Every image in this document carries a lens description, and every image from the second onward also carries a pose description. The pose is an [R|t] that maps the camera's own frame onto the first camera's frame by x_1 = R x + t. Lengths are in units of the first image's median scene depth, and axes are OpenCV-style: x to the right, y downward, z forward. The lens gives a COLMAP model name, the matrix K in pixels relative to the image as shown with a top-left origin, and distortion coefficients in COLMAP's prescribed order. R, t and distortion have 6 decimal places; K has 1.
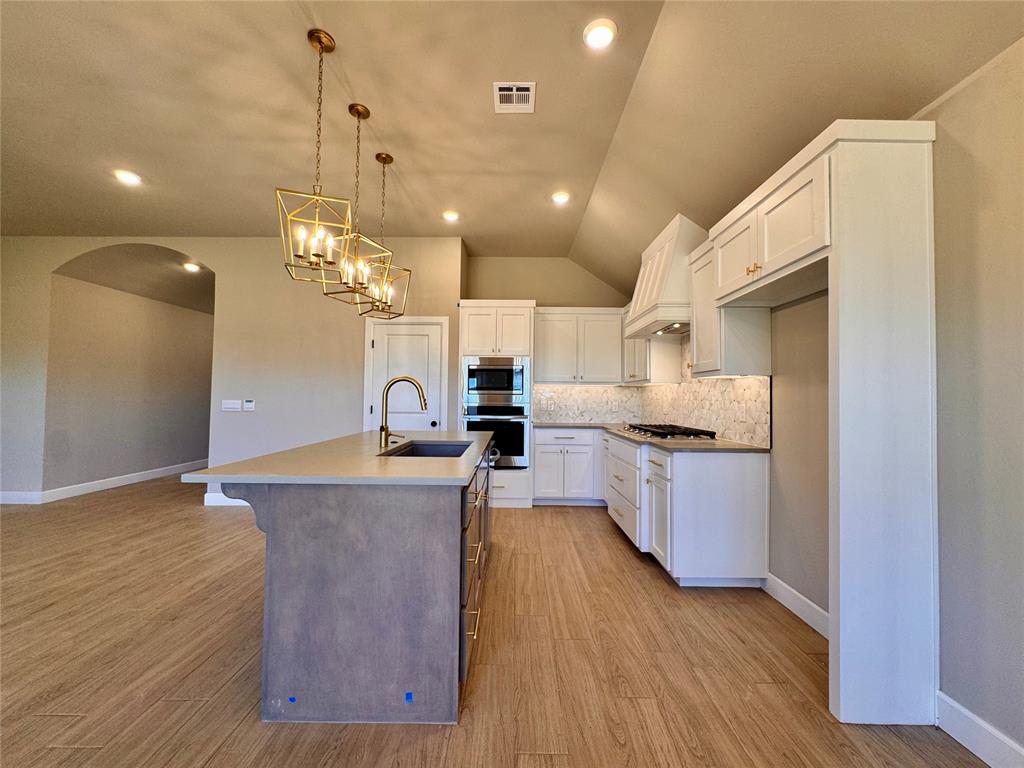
lens RADIAL K [[408.7, 0, 511.7], [0, 408.7, 383.0], [0, 0, 1]] dist [-0.001212, -0.000346]
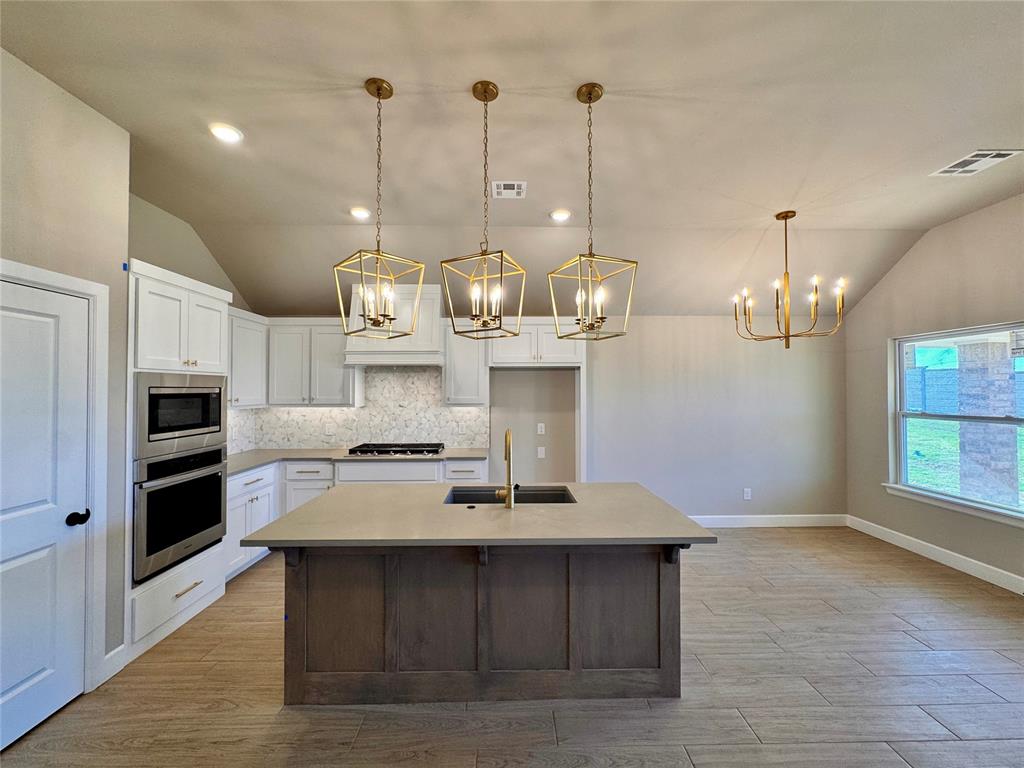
lens RADIAL K [[408.7, 0, 512.2], [0, 408.7, 384.2], [0, 0, 1]] dist [-0.001212, -0.000346]
pose [[-0.020379, 0.004857, 0.999781, -1.088764], [-0.033508, 0.999423, -0.005538, -0.102449], [-0.999231, -0.033613, -0.020205, 0.900589]]
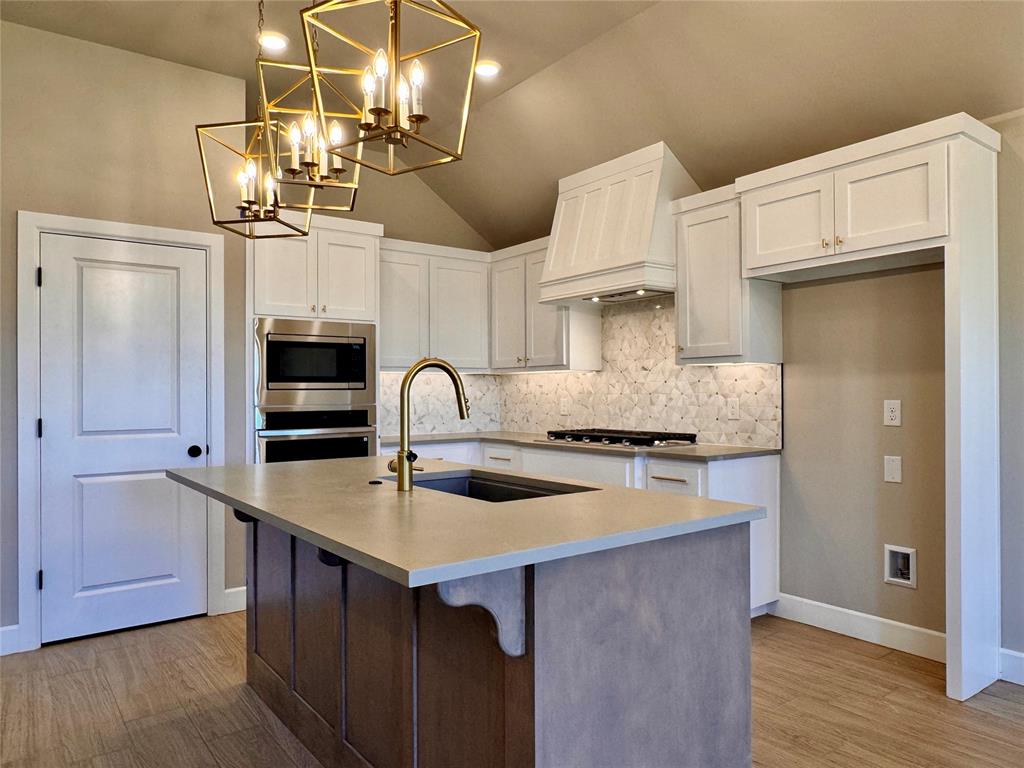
lens RADIAL K [[699.3, 0, 518.4], [0, 699.3, 386.0], [0, 0, 1]] dist [-0.000955, -0.000696]
pose [[0.793630, -0.009465, 0.608327, -0.660406], [-0.006958, 0.999672, 0.024632, -0.003148], [-0.608361, -0.023782, 0.793304, 0.168045]]
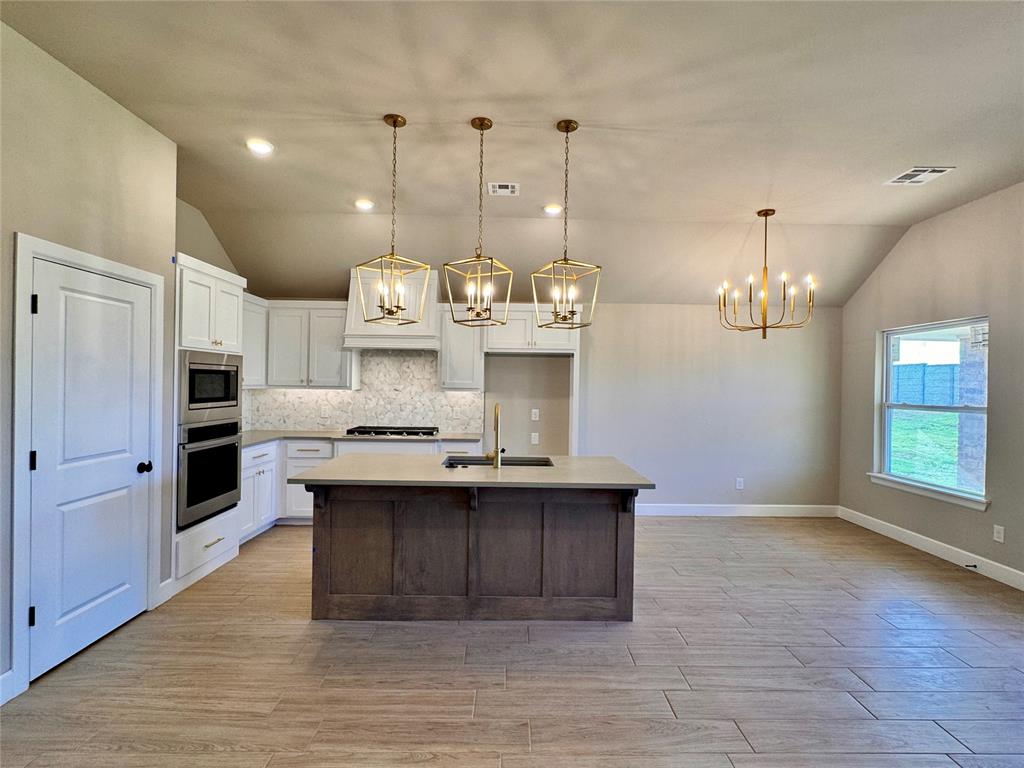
lens RADIAL K [[492.5, 0, 513.8], [0, 492.5, 384.9], [0, 0, 1]] dist [-0.001271, 0.000287]
pose [[-0.016859, -0.011569, 0.999791, -1.446993], [-0.050390, 0.998672, 0.010706, -0.073382], [-0.998587, -0.050199, -0.017419, 0.870953]]
